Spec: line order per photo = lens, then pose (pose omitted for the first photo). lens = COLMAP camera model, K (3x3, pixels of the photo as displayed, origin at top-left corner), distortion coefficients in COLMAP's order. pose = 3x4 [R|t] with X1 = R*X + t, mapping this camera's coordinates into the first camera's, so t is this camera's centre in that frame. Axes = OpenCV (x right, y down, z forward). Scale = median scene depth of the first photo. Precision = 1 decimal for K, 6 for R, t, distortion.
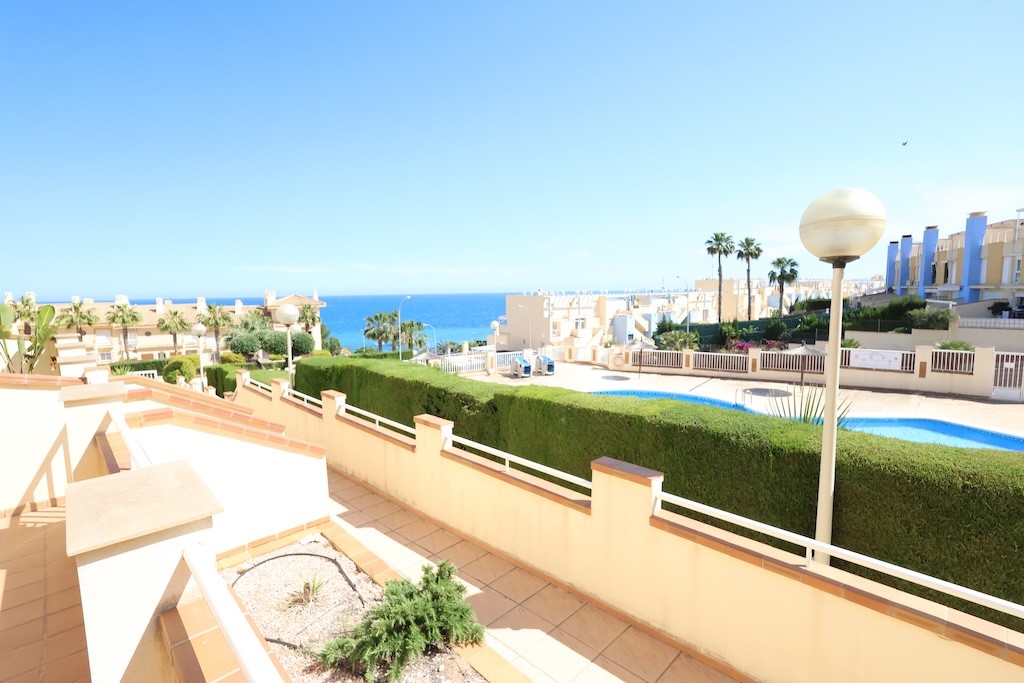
lens RADIAL K [[474.0, 0, 512.9], [0, 474.0, 341.0], [0, 0, 1]] dist [0.000490, 0.001060]
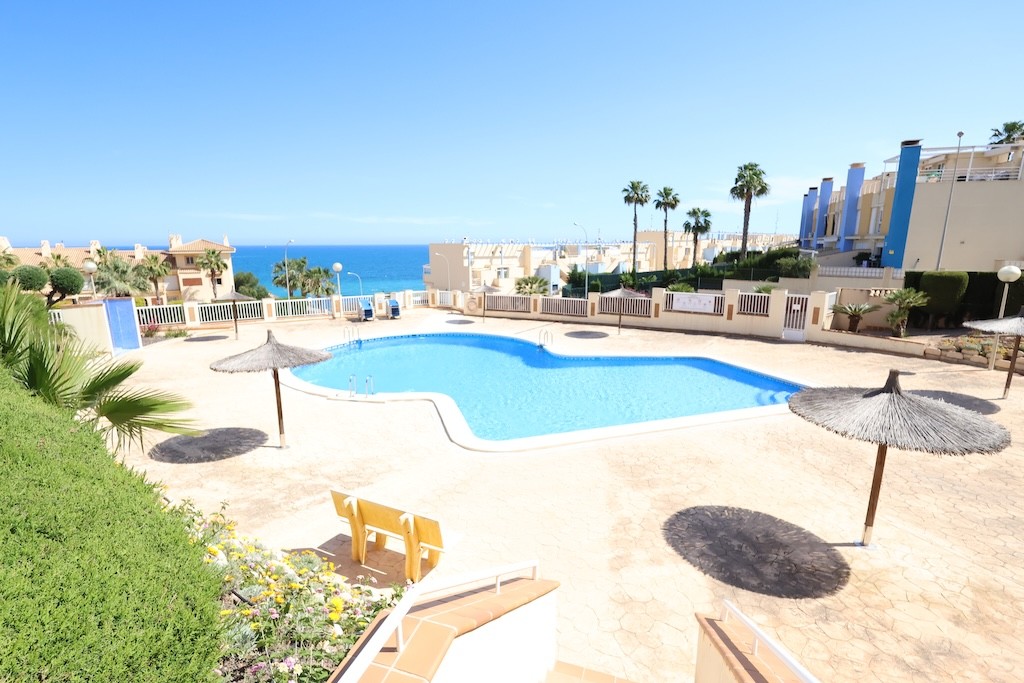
lens RADIAL K [[474.0, 0, 513.0], [0, 474.0, 337.8], [0, 0, 1]] dist [0.000490, 0.001060]
pose [[0.997749, -0.000283, 0.067061, 0.122105], [-0.005889, 0.995758, 0.091826, 0.009087], [-0.066802, -0.092014, 0.993514, 0.002222]]
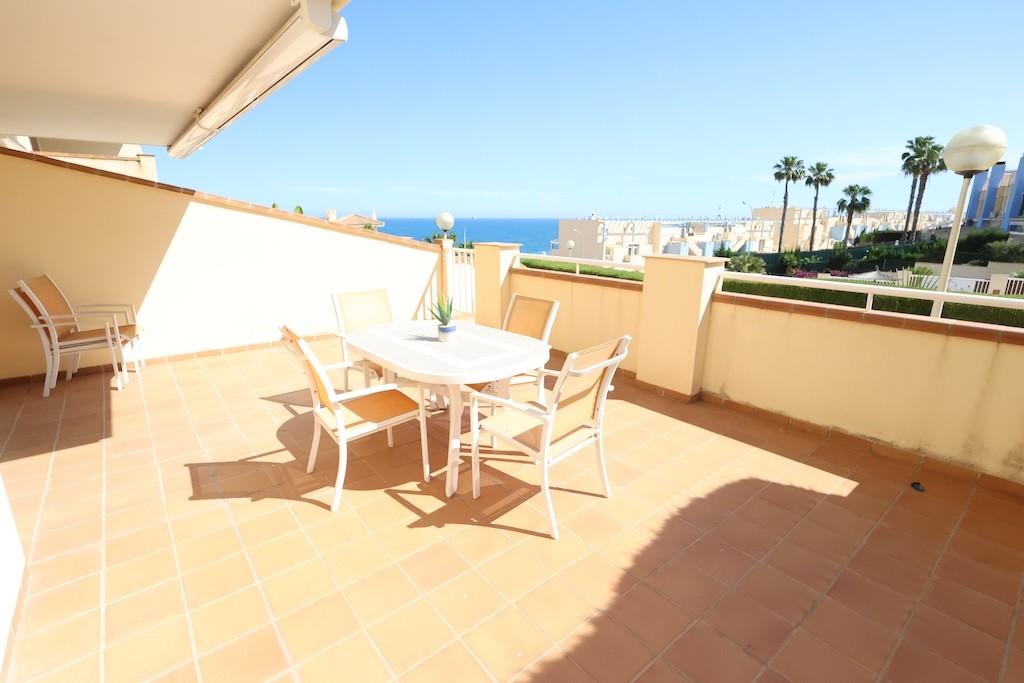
lens RADIAL K [[474.0, 0, 512.4], [0, 474.0, 341.0], [0, 0, 1]] dist [0.000490, 0.001060]
pose [[0.996508, 0.041814, -0.072270, -0.040152], [-0.030384, 0.987823, 0.152589, 0.010877], [0.077770, -0.149861, 0.985644, -0.044373]]
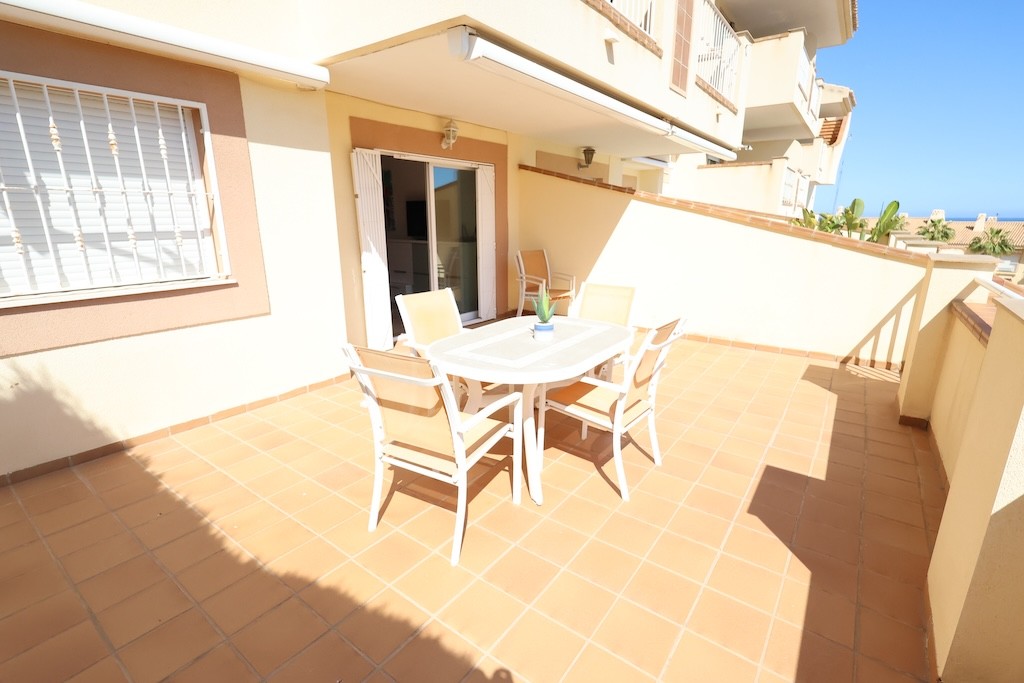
lens RADIAL K [[474.0, 0, 507.2], [0, 474.0, 343.8], [0, 0, 1]] dist [0.000490, 0.001060]
pose [[0.167850, 0.276322, -0.946294, -0.004279], [-0.108537, 0.959257, 0.260855, 0.006965], [0.979819, 0.058924, 0.191002, -0.005105]]
